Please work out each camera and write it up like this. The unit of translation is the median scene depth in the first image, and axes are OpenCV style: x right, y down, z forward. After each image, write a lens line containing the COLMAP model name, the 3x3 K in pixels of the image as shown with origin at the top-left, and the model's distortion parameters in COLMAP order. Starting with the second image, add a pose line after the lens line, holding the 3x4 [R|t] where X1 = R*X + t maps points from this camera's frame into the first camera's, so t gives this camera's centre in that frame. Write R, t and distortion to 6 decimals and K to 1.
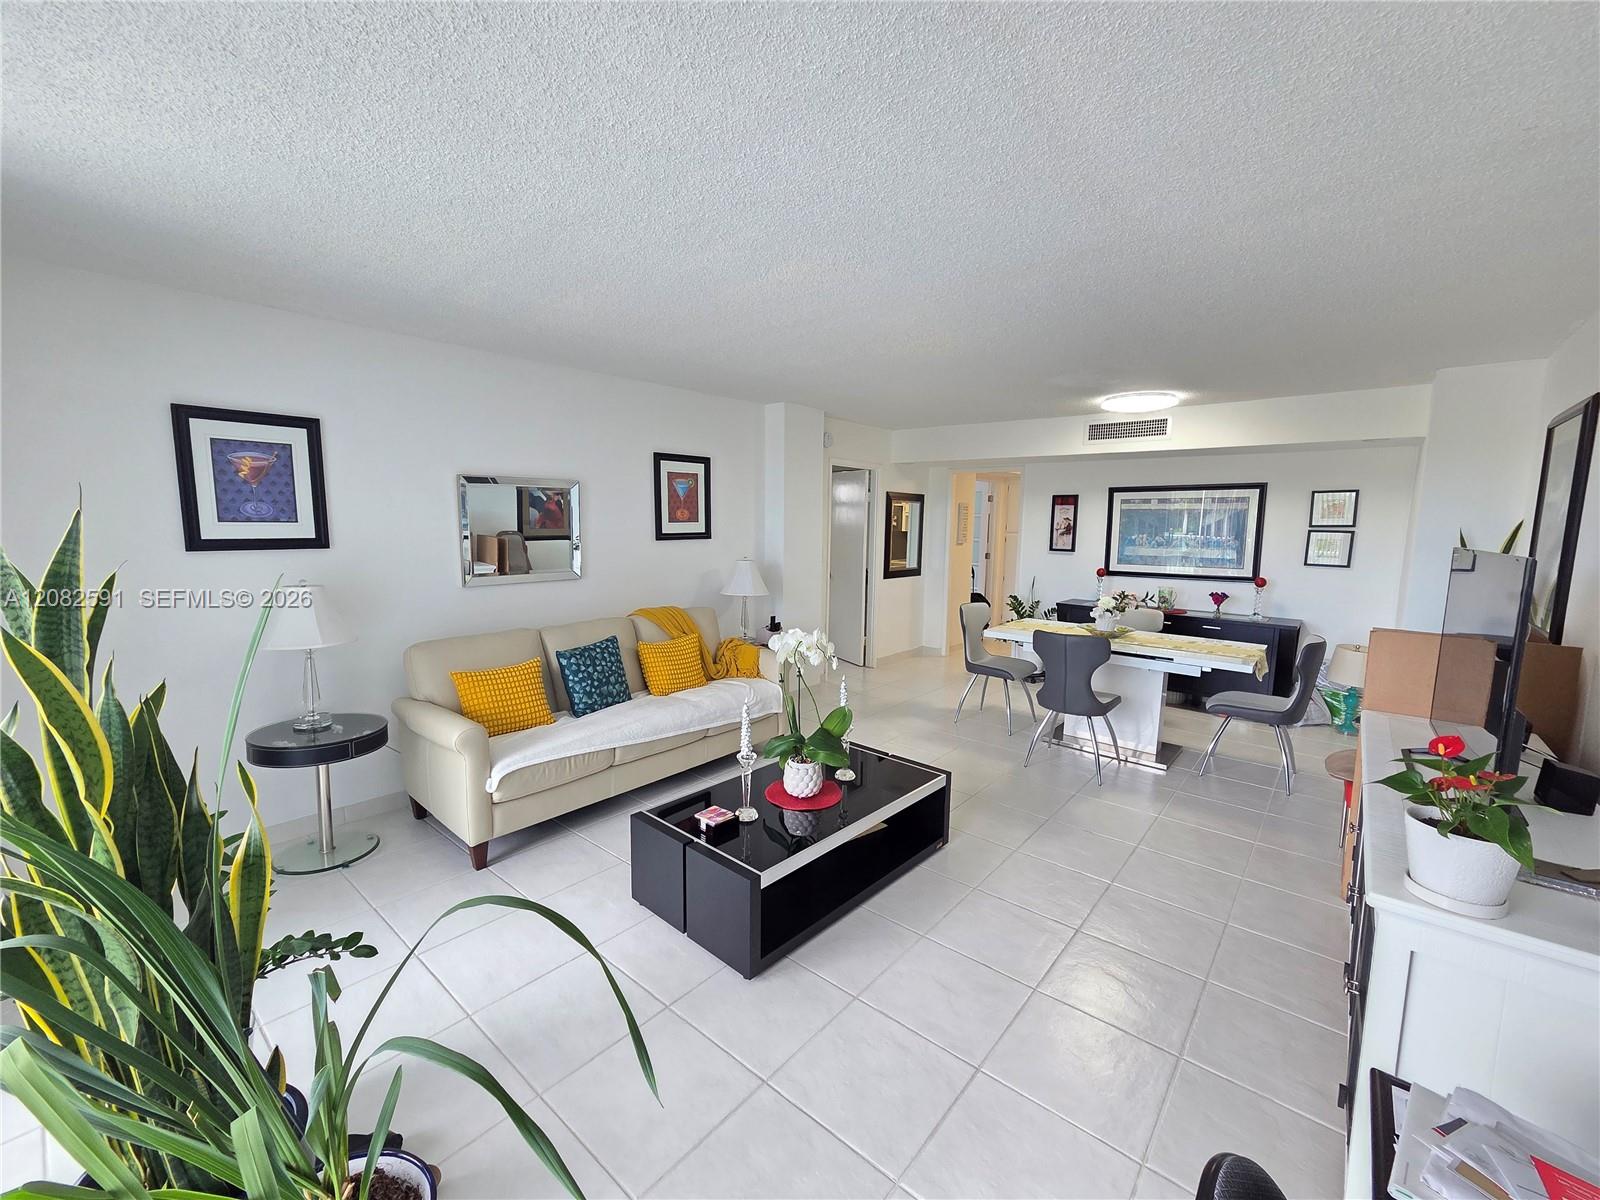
lens RADIAL K [[662.7, 0, 807.0], [0, 662.7, 599.5], [0, 0, 1]] dist [0.003446, 0.000738]
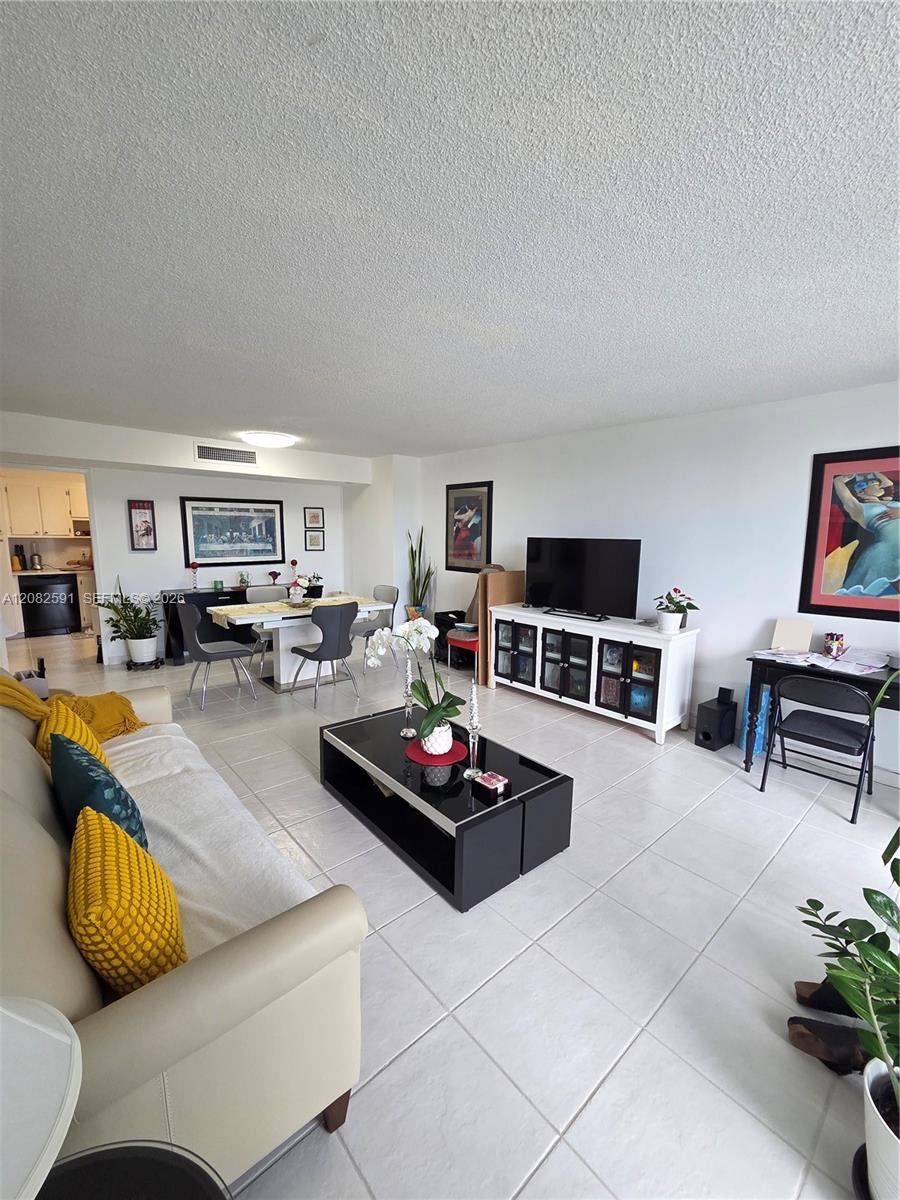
lens RADIAL K [[497.0, 0, 447.9], [0, 497.0, 603.2], [0, 0, 1]] dist [0.003446, 0.000738]
pose [[0.155051, -0.152413, 0.976079, -0.412926], [0.106818, 0.984821, 0.136810, -0.048491], [-0.982115, 0.083050, 0.168978, 0.384328]]
